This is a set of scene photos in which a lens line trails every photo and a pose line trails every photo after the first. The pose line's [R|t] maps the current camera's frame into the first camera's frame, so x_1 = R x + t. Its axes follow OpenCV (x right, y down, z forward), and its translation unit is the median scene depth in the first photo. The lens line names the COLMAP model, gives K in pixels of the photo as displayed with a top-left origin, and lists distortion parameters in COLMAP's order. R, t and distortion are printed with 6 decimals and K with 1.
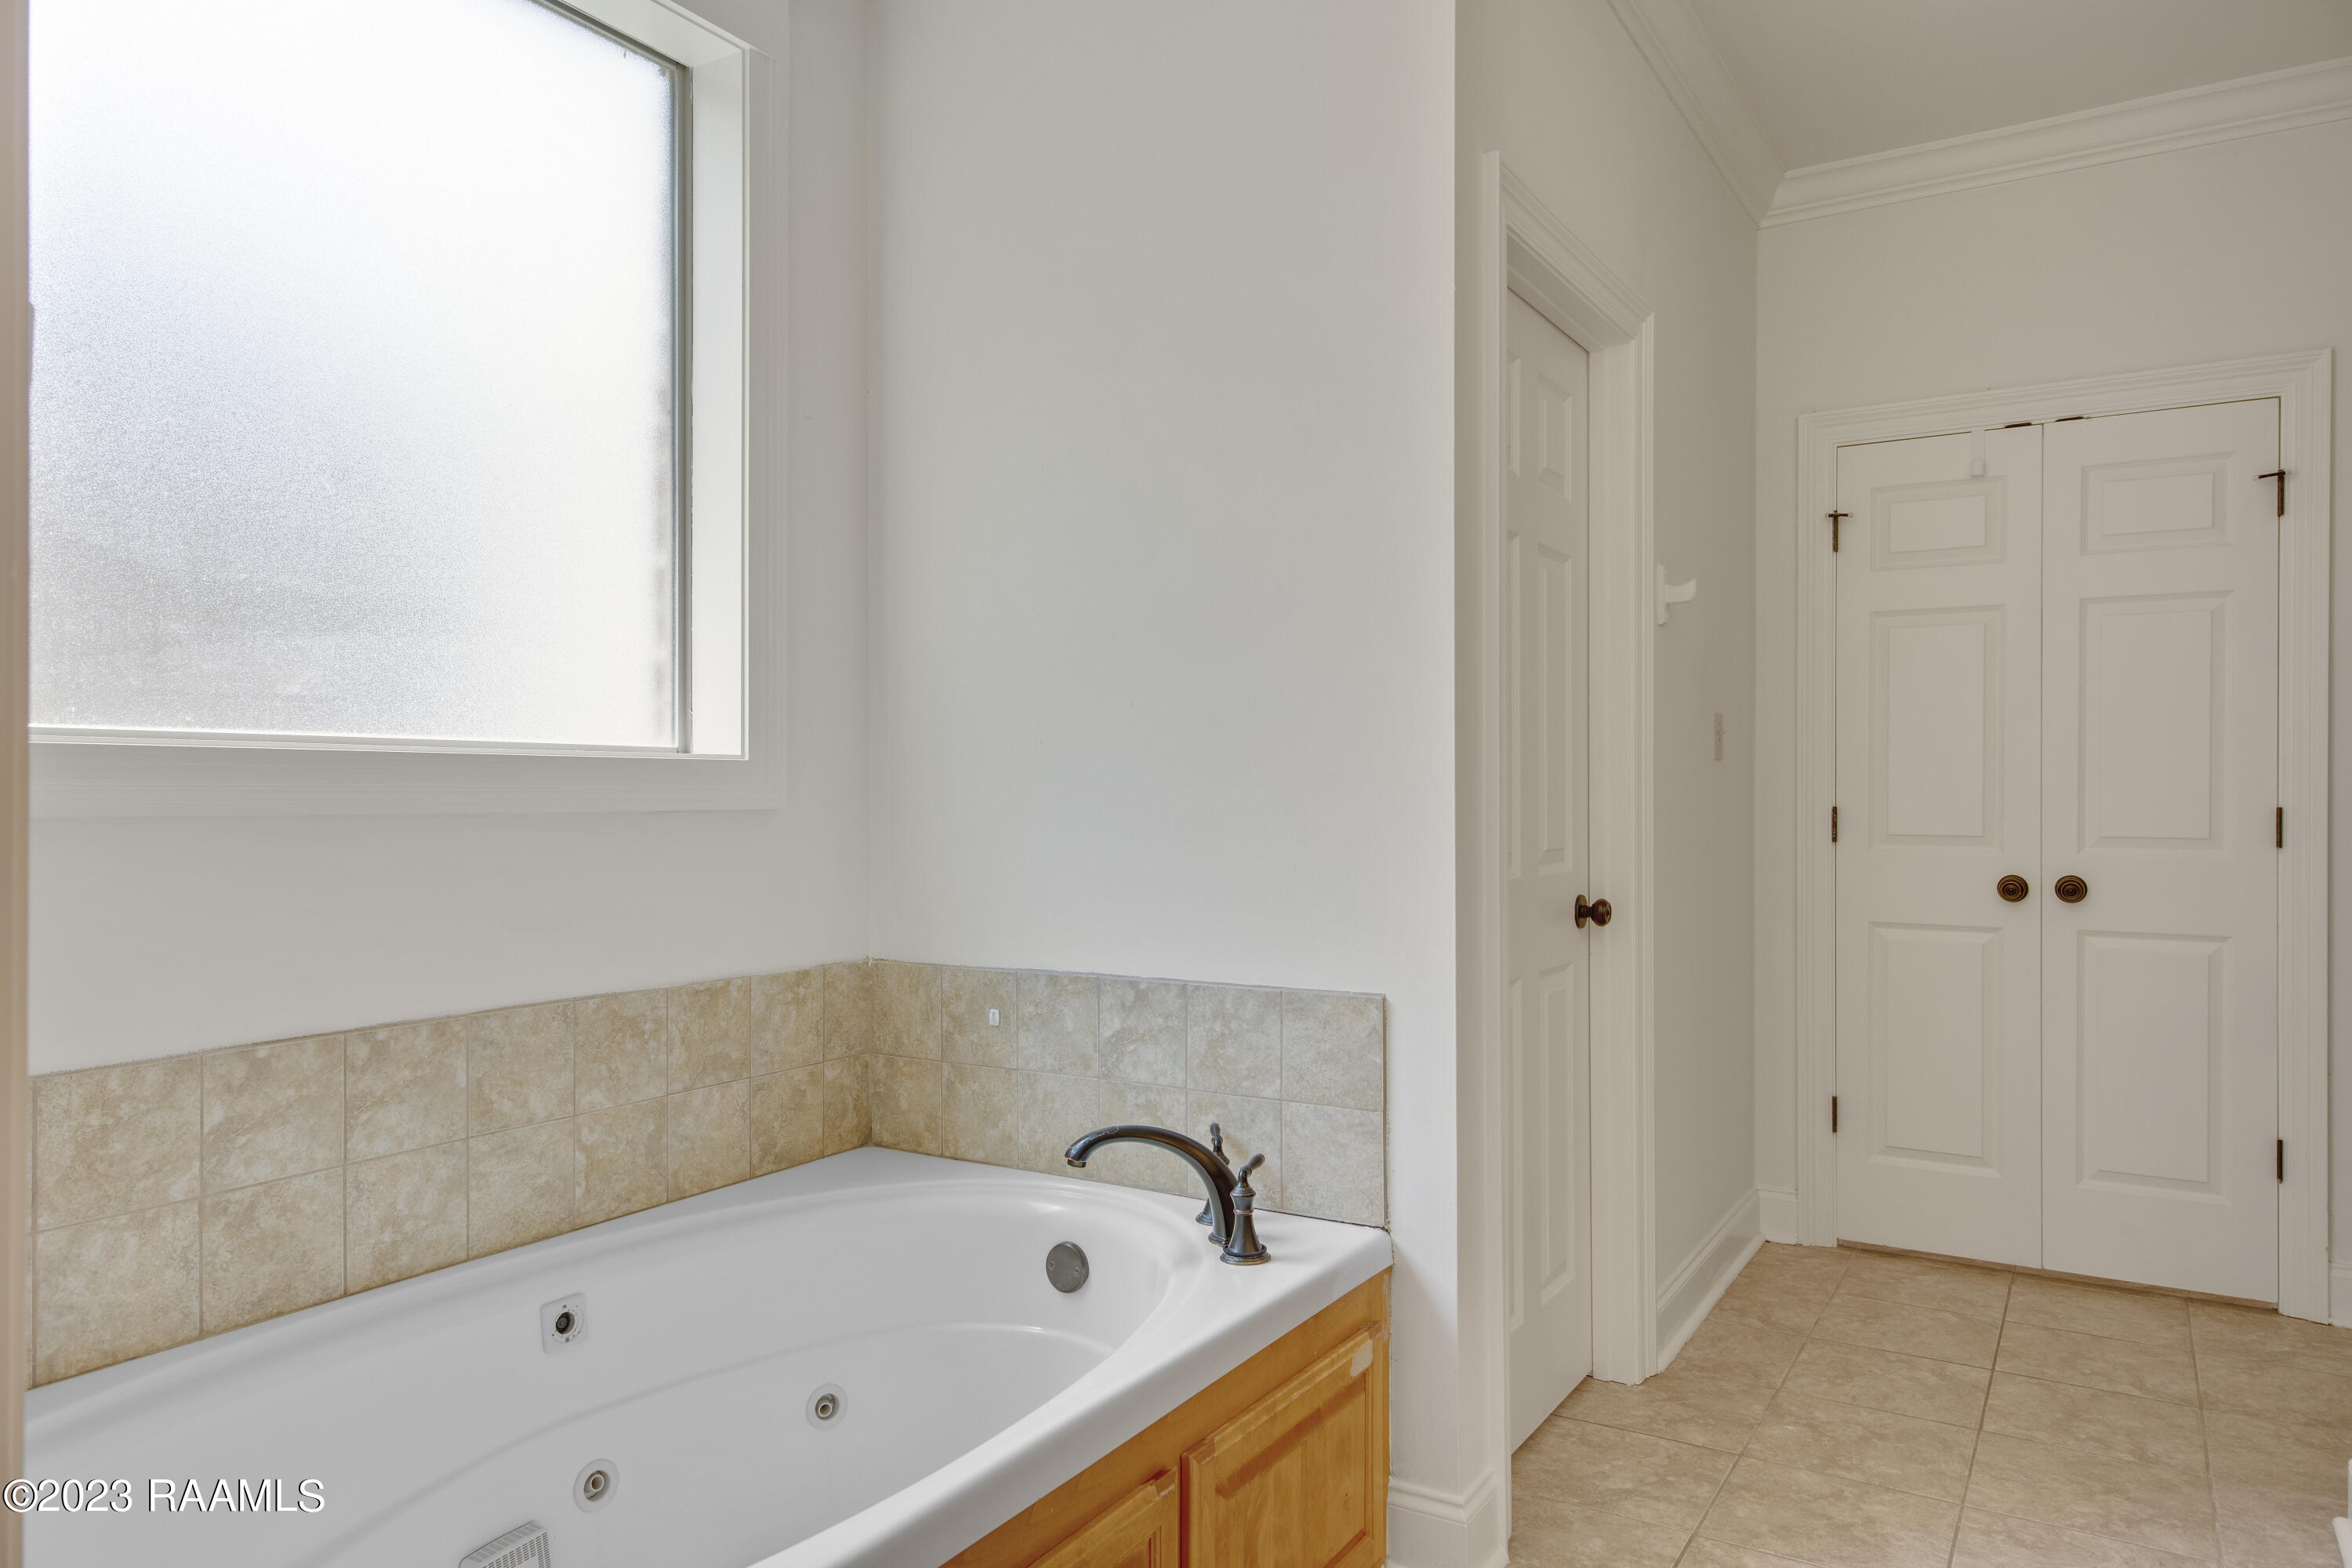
lens RADIAL K [[1522.0, 0, 1181.5], [0, 1522.0, 787.9], [0, 0, 1]] dist [0.016925, -0.001019]
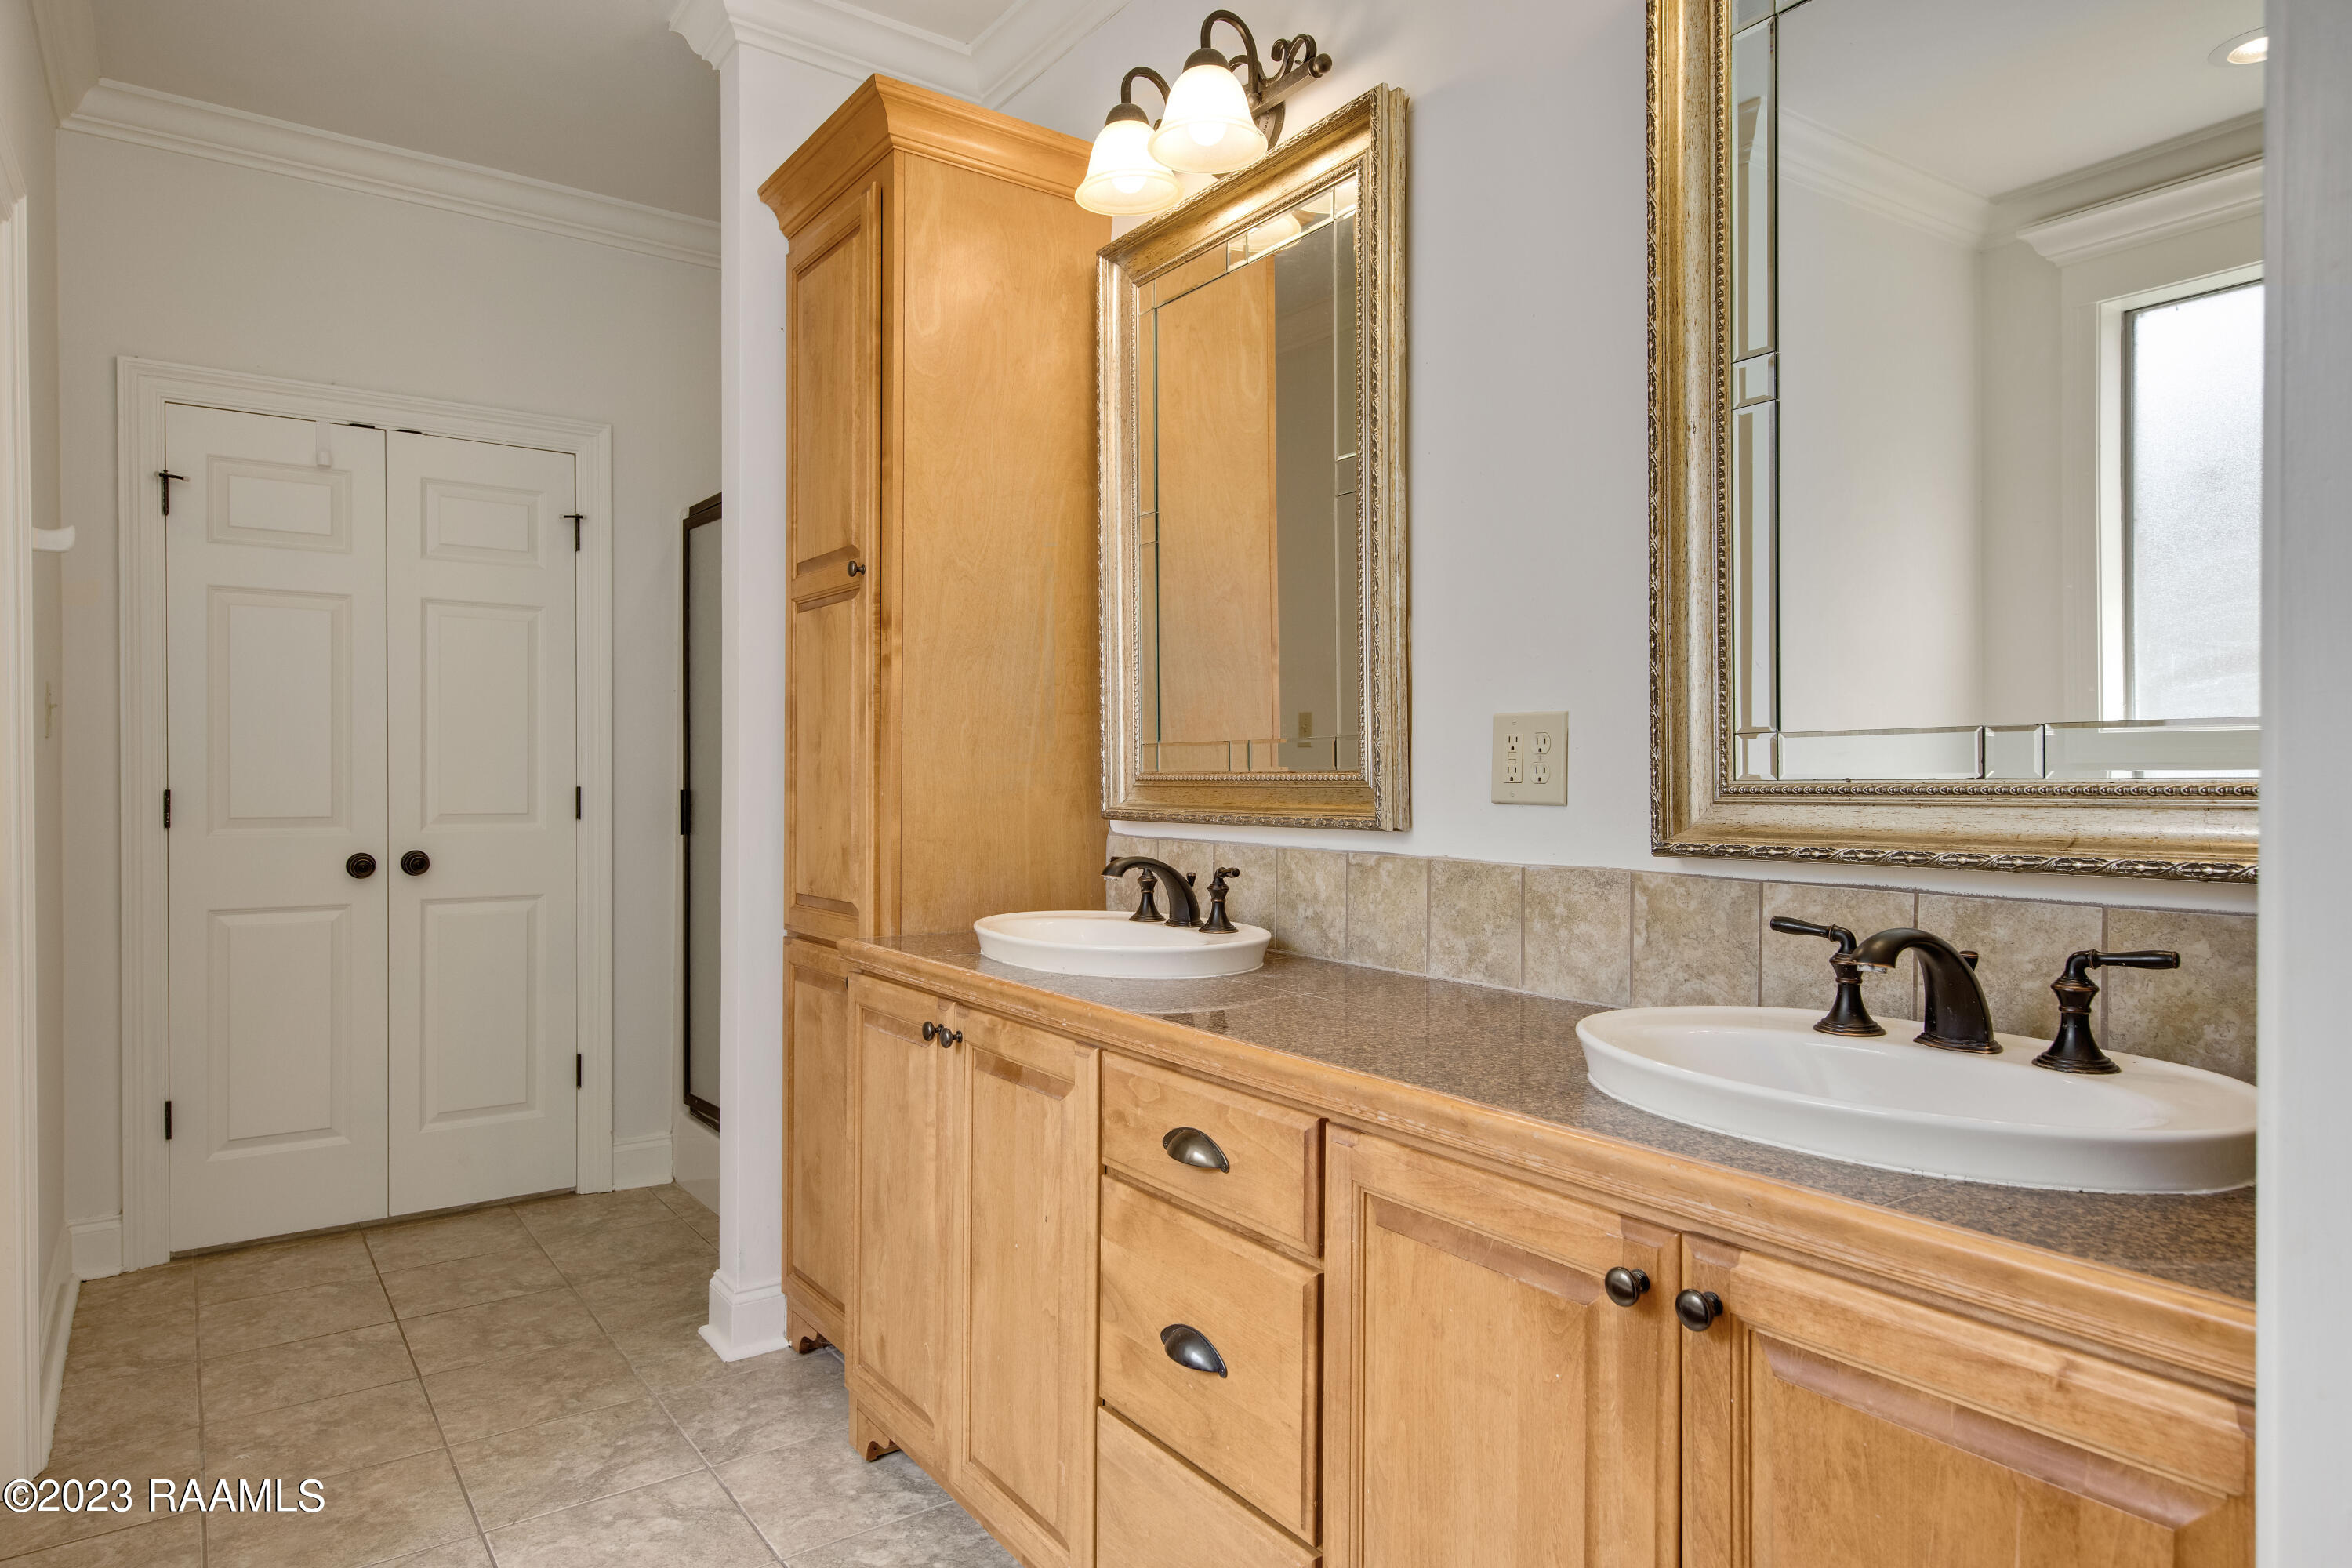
lens RADIAL K [[1396.2, 0, 1176.0], [0, 1396.2, 784.0], [0, 0, 1]] dist [0.016870, -0.004217]
pose [[0.393200, -0.008141, 0.919417, -0.128428], [-0.004669, 0.999930, 0.010851, -0.003789], [-0.919441, -0.008559, 0.393135, 0.107932]]
